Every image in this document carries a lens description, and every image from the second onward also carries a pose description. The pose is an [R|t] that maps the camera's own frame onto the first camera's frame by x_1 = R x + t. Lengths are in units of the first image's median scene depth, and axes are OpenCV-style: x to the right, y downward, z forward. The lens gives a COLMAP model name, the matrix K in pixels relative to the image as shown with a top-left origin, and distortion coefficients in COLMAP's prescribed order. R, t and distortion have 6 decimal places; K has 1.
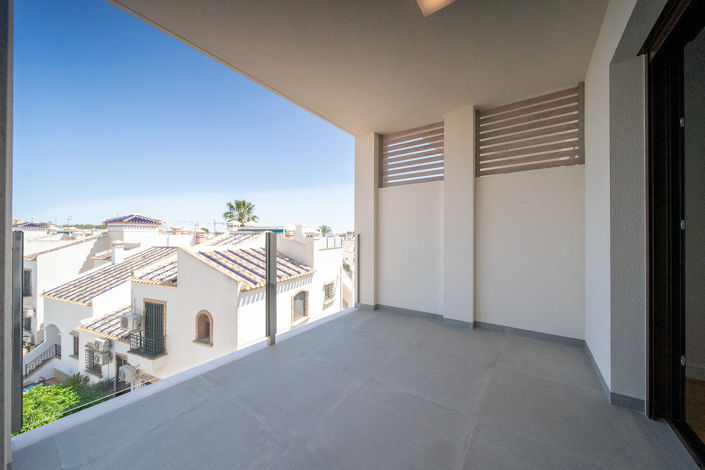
lens RADIAL K [[260.3, 0, 356.4], [0, 260.3, 234.1], [0, 0, 1]] dist [0.000988, 0.000206]
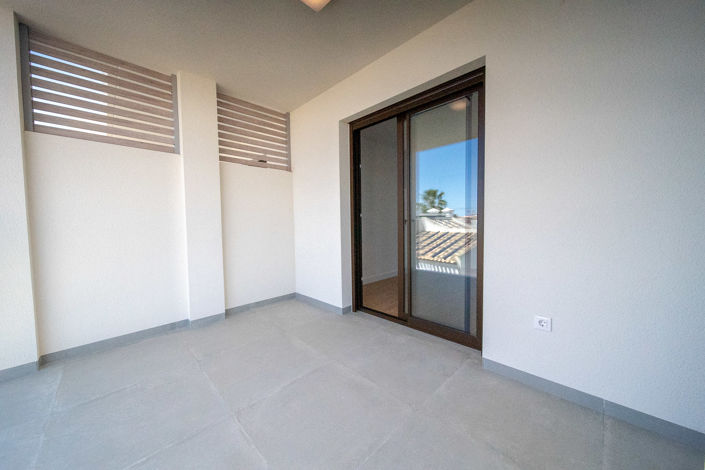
lens RADIAL K [[260.3, 0, 356.4], [0, 260.3, 234.1], [0, 0, 1]] dist [0.000988, 0.000206]
pose [[0.123178, -0.063168, 0.990372, -0.449492], [-0.001895, 0.997955, 0.063887, -0.016909], [-0.992383, -0.009746, 0.122807, 0.394290]]
